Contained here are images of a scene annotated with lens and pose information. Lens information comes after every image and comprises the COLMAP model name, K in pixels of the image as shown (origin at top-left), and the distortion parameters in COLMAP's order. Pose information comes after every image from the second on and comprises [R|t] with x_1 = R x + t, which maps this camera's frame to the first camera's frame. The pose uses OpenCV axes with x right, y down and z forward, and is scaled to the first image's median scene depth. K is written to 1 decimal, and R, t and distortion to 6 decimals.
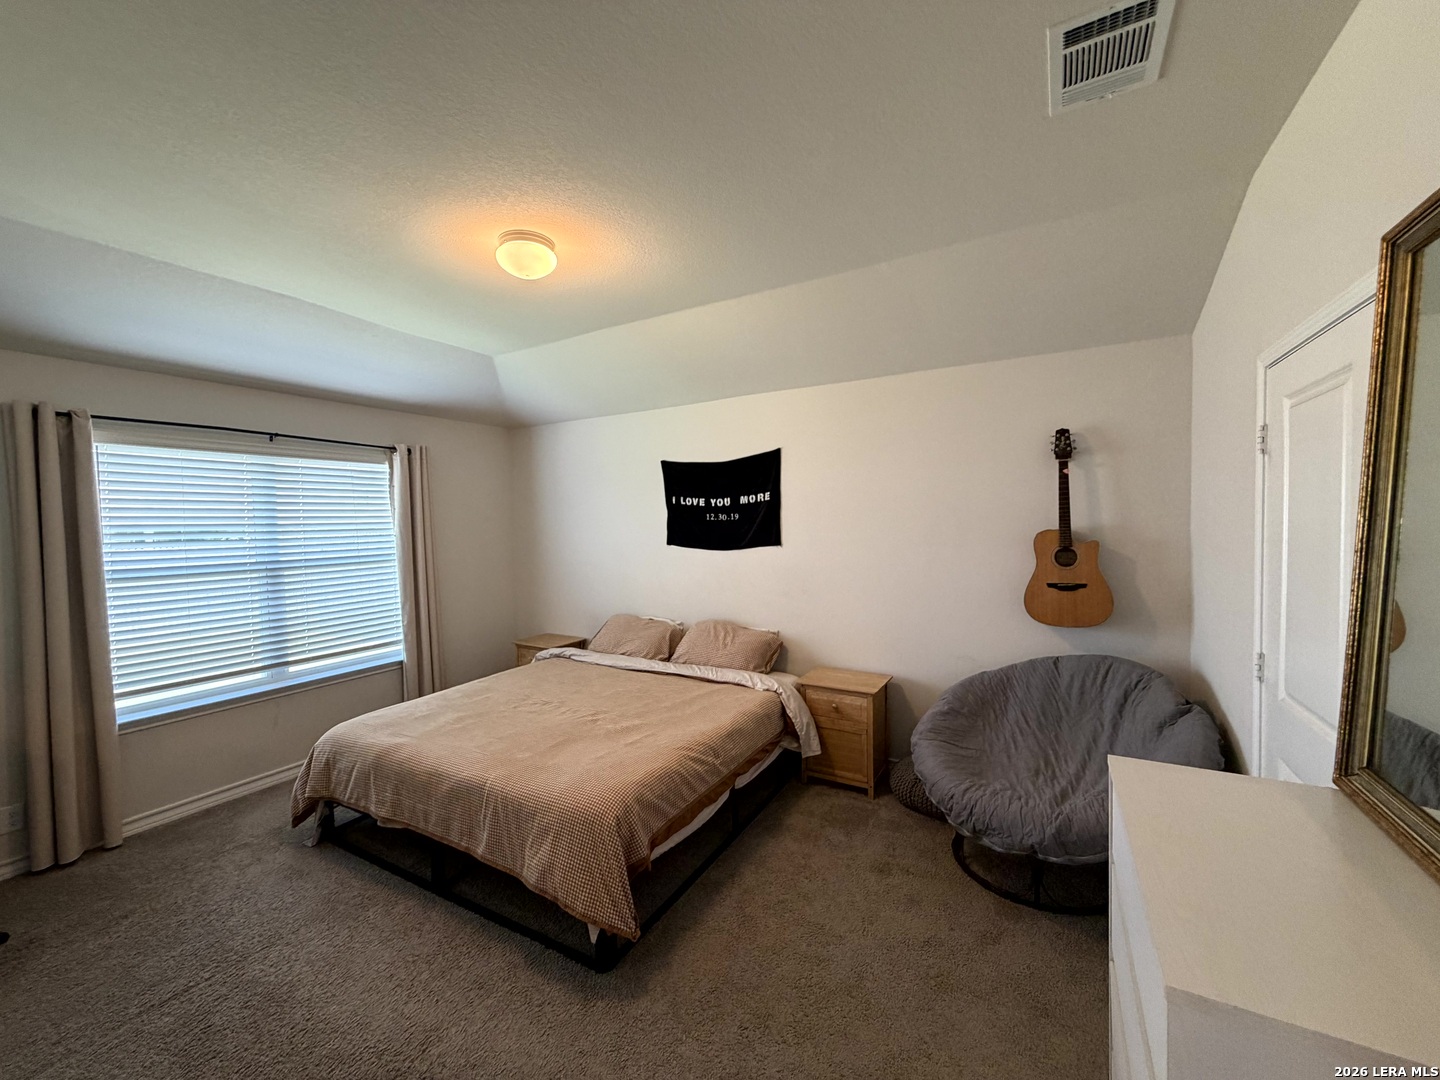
lens RADIAL K [[572.4, 0, 716.1], [0, 572.4, 541.3], [0, 0, 1]] dist [0.000732, 0.000468]
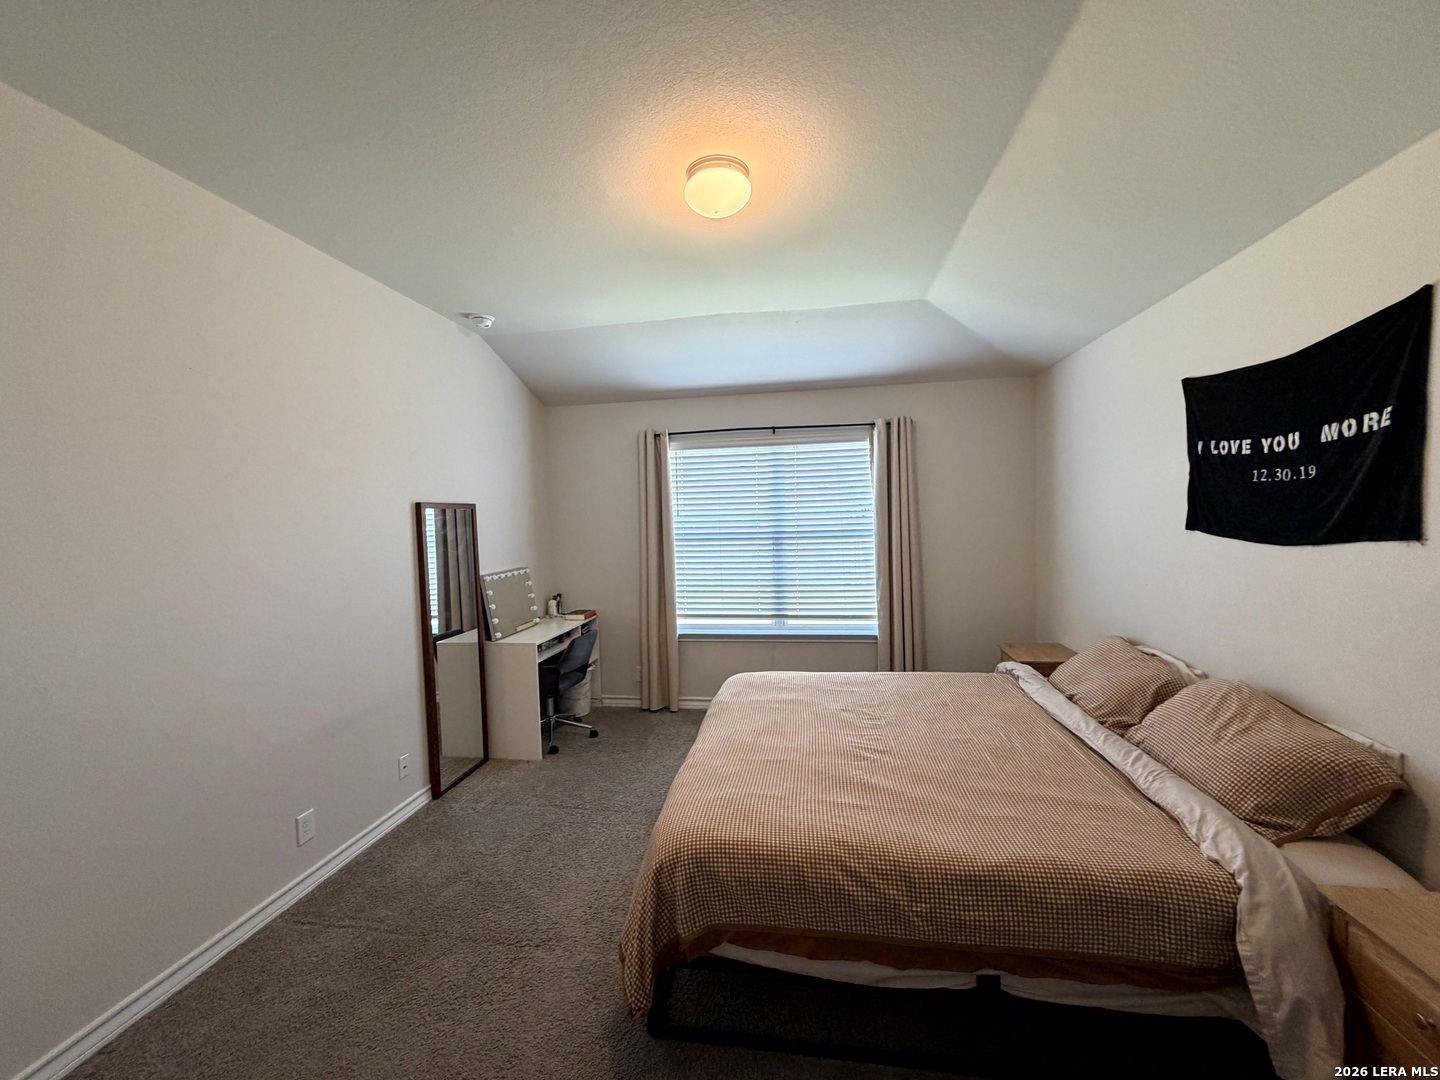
lens RADIAL K [[572.4, 0, 716.1], [0, 572.4, 541.3], [0, 0, 1]] dist [0.000732, 0.000468]
pose [[0.353348, 0.052546, -0.934015, 0.303580], [-0.010419, 0.998580, 0.052237, -0.007423], [0.935434, -0.008727, 0.353394, 0.410983]]
